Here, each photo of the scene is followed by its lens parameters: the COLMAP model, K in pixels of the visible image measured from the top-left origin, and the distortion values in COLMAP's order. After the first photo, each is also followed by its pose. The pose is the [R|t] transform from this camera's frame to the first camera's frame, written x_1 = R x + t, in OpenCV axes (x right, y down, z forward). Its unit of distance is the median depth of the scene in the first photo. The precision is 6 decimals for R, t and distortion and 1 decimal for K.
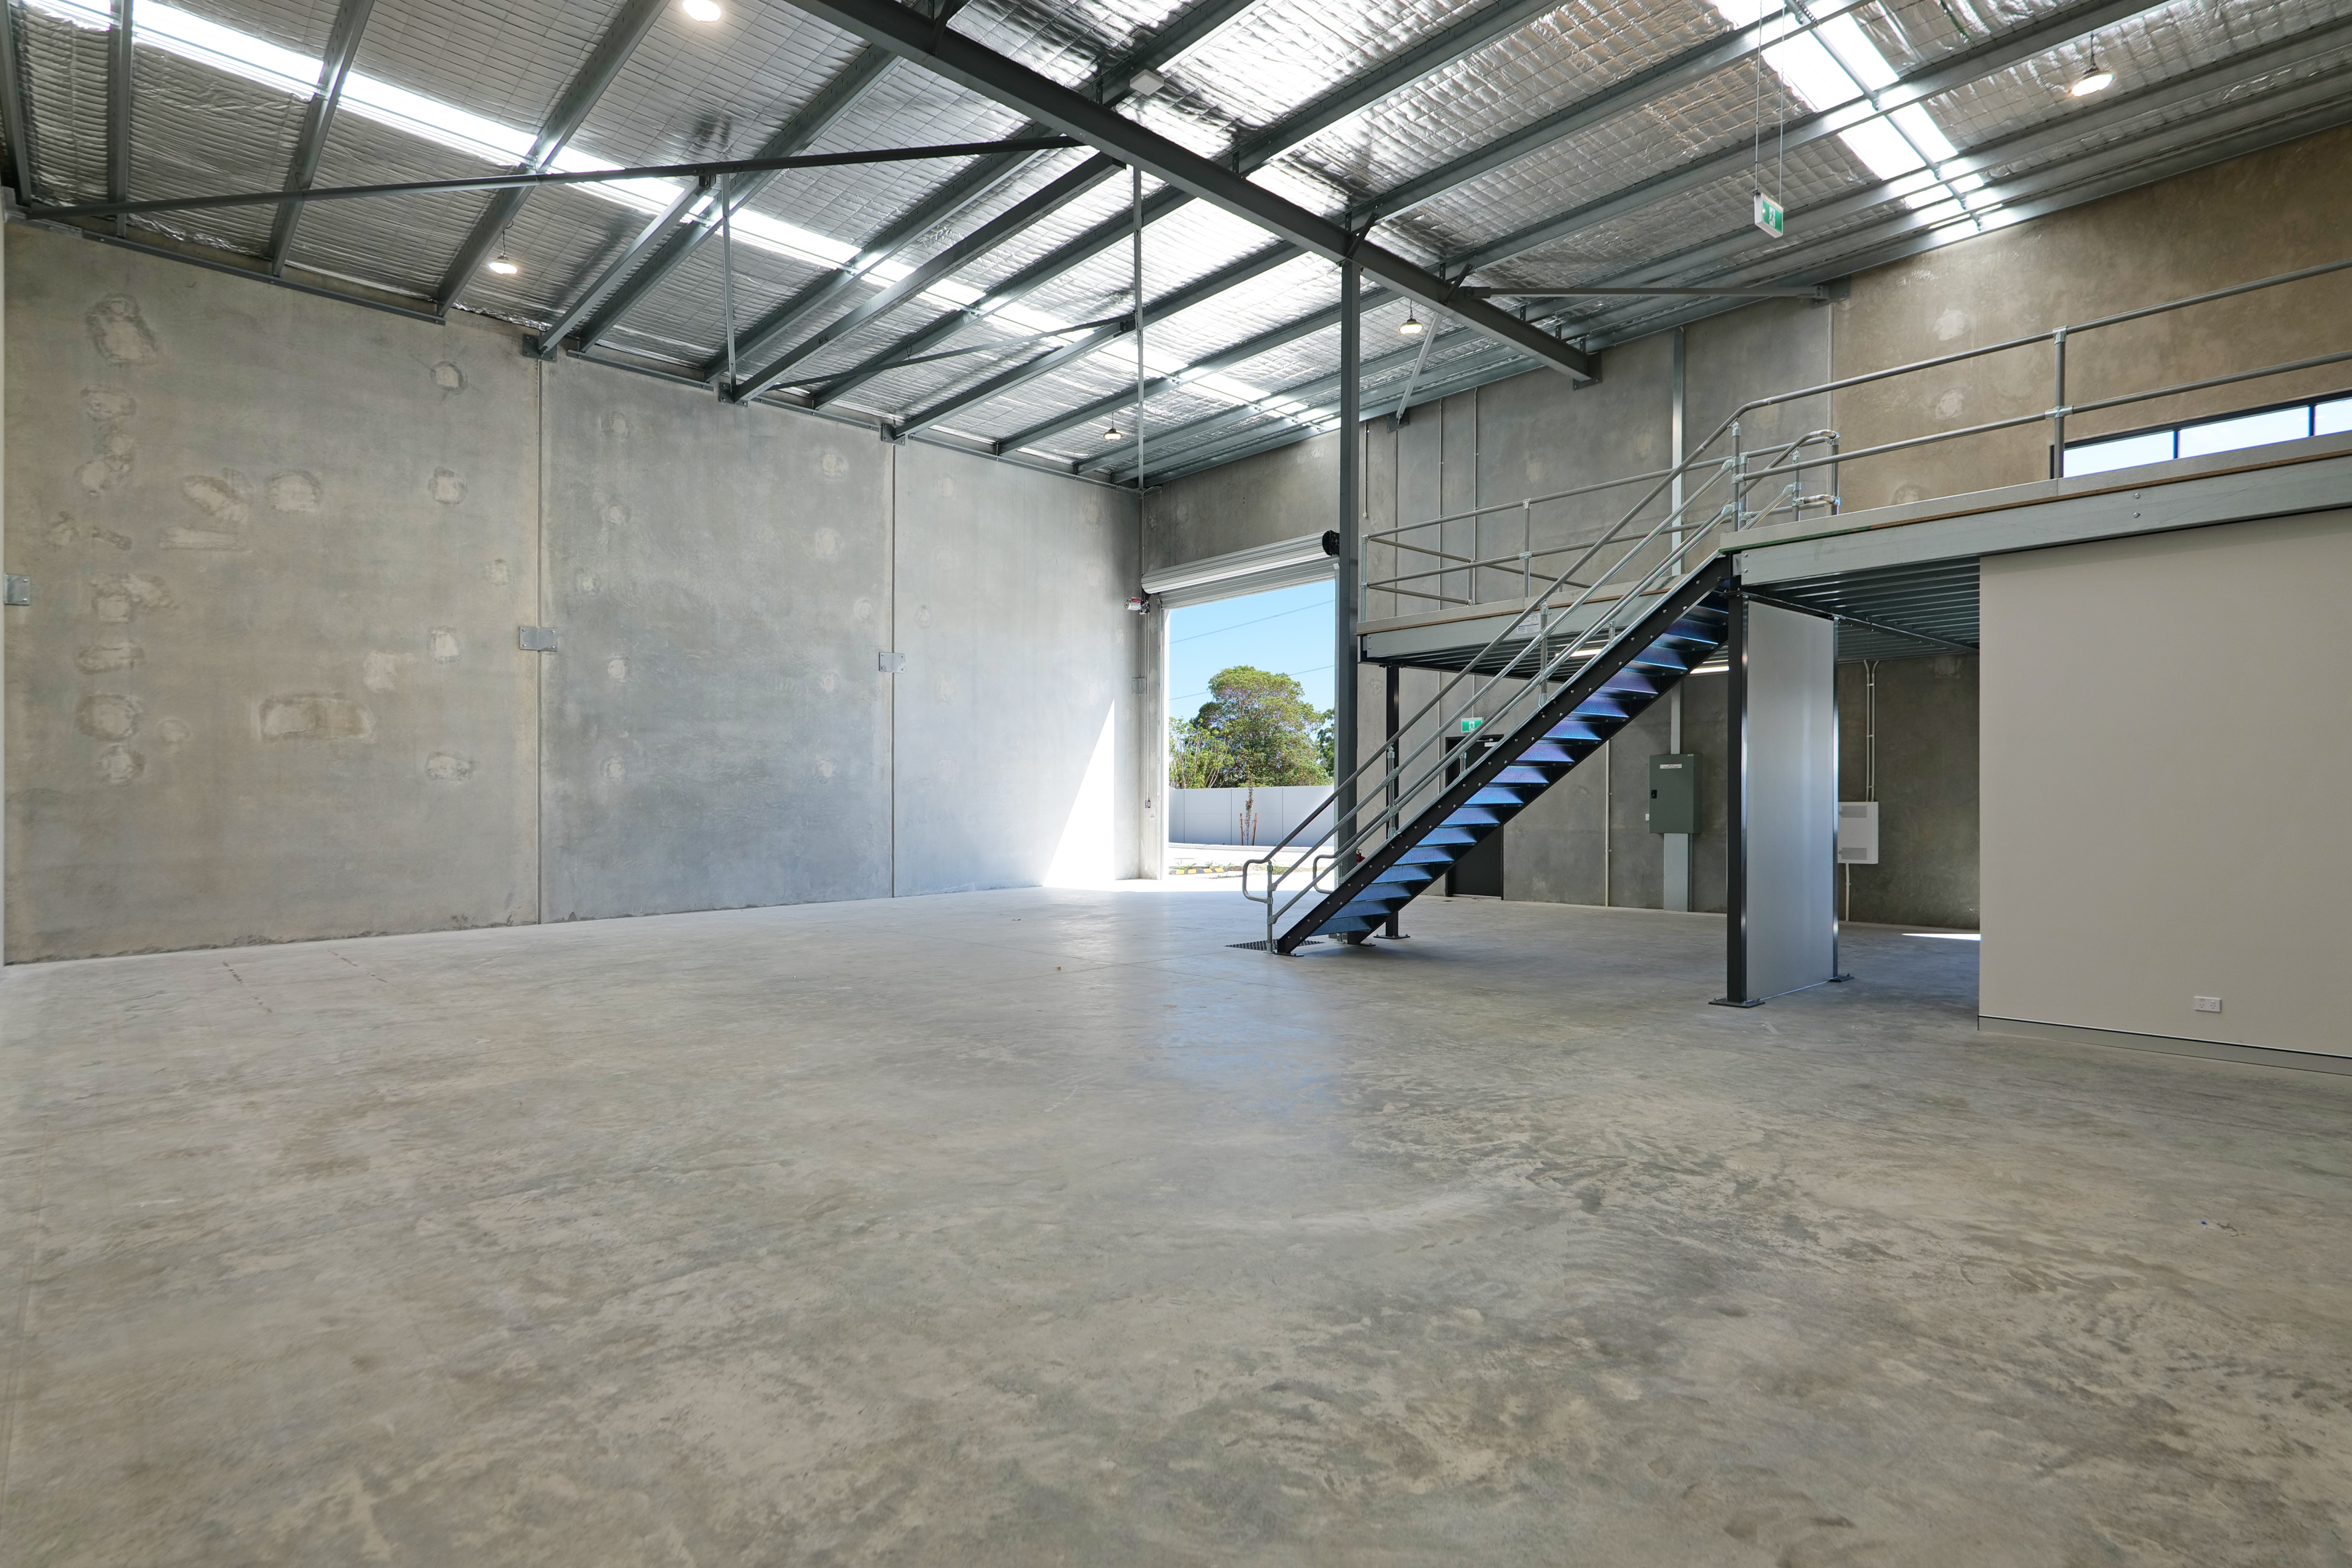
lens RADIAL K [[1209.1, 0, 1176.0], [0, 1209.1, 784.0], [0, 0, 1]] dist [-0.000944, 0.000610]
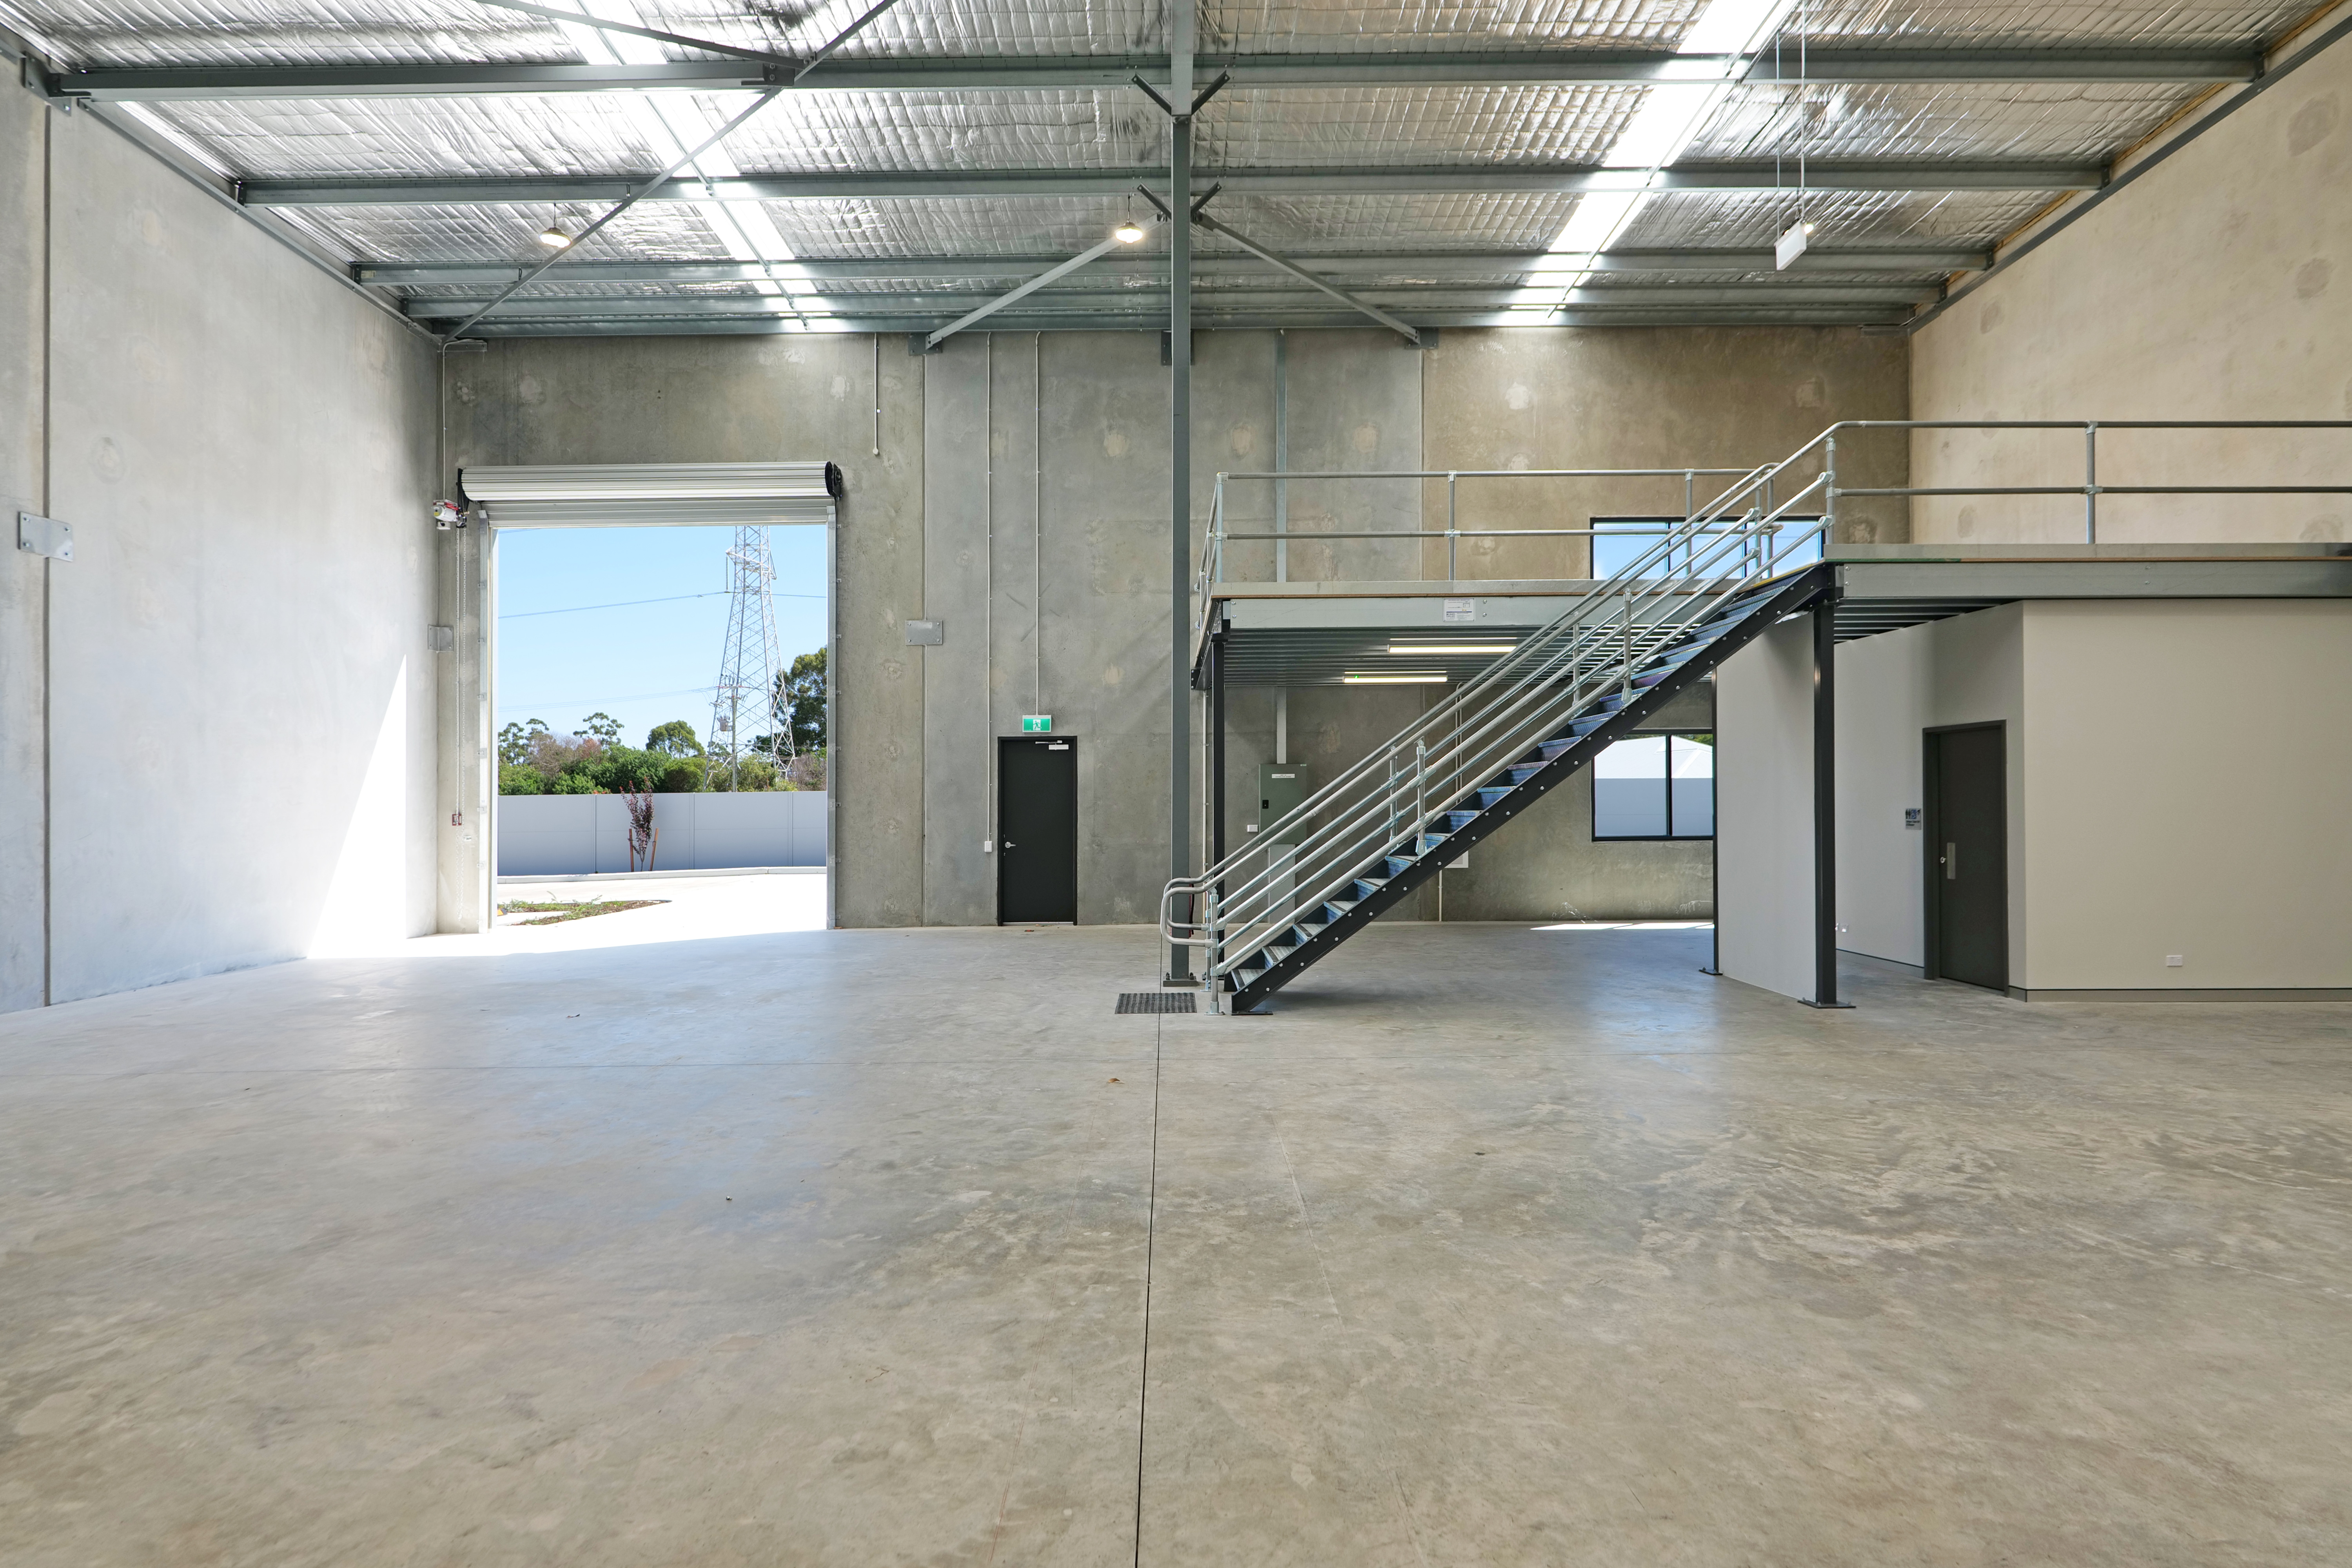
lens RADIAL K [[1203.5, 0, 1169.9], [0, 1203.5, 803.8], [0, 0, 1]] dist [-0.002312, 0.000245]
pose [[0.671178, 0.005825, 0.741274, -0.306450], [-0.006514, 0.999977, -0.001960, 0.008646], [-0.741268, -0.003513, 0.671200, 0.338531]]
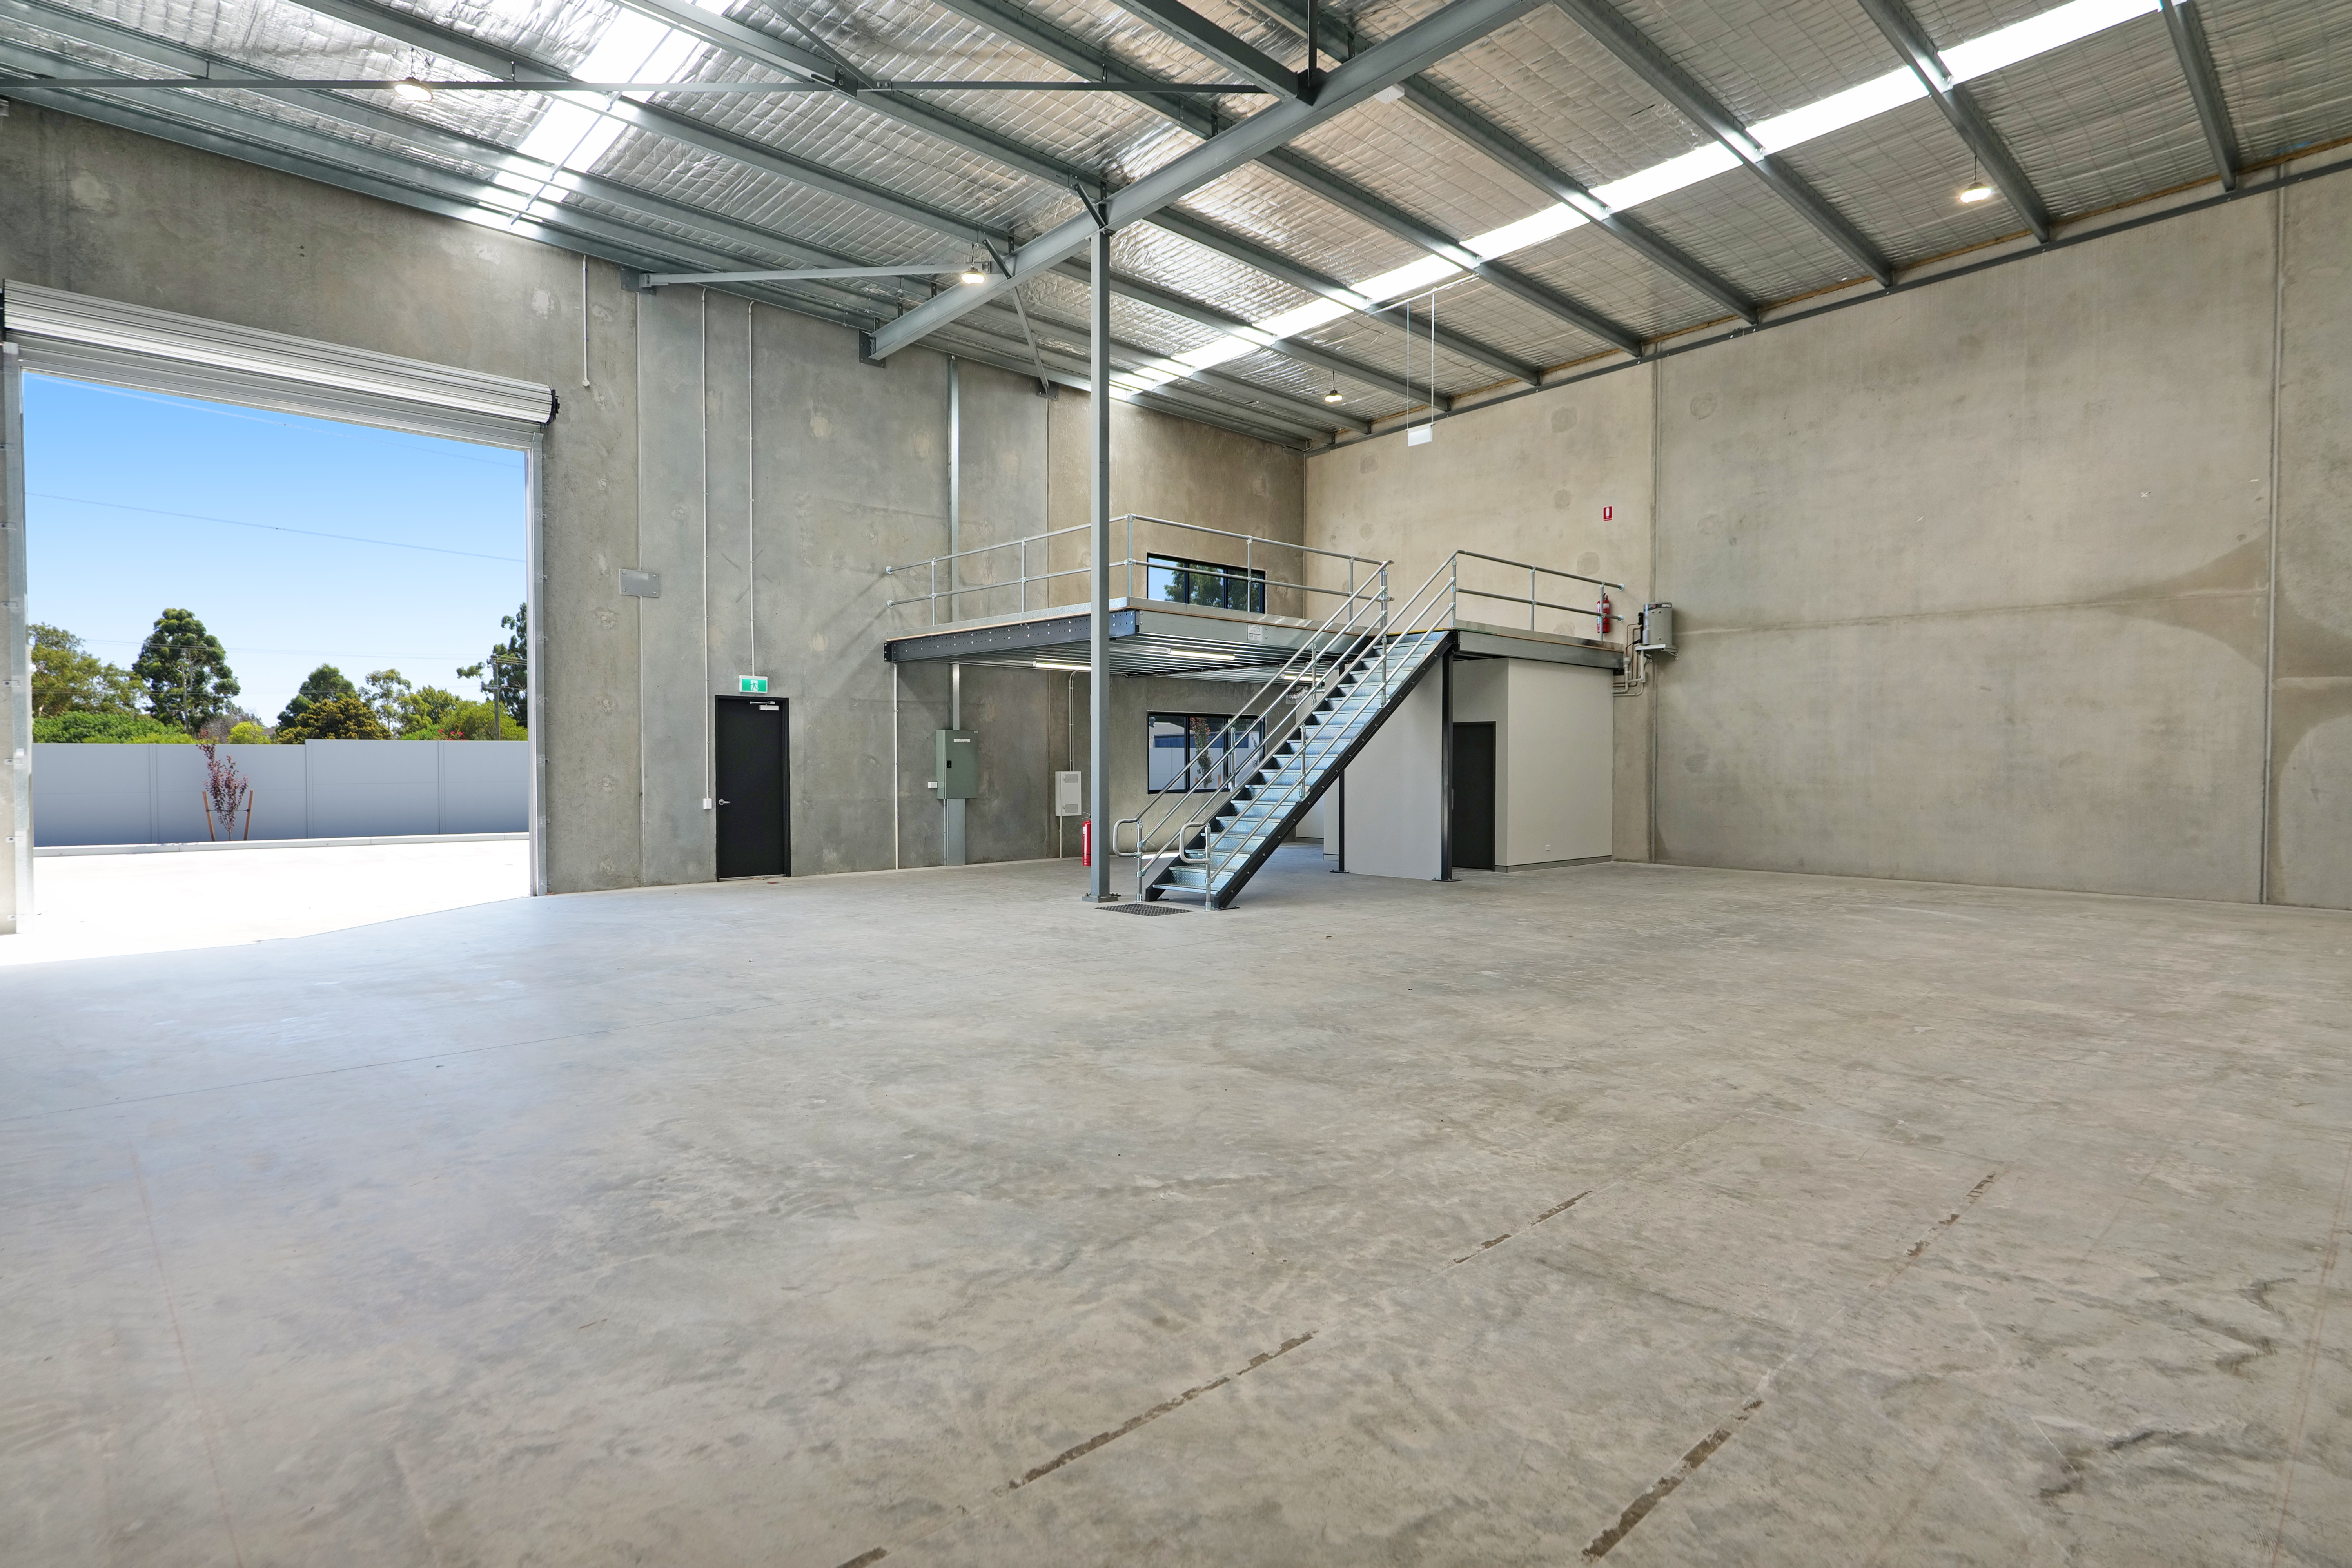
lens RADIAL K [[1212.5, 0, 1170.4], [0, 1212.5, 805.6], [0, 0, 1]] dist [0.001859, 0.001245]
pose [[-0.022675, -0.021538, 0.999511, -0.618949], [-0.009158, 0.999730, 0.021335, 0.017388], [-0.999701, -0.008670, -0.022866, 0.678750]]
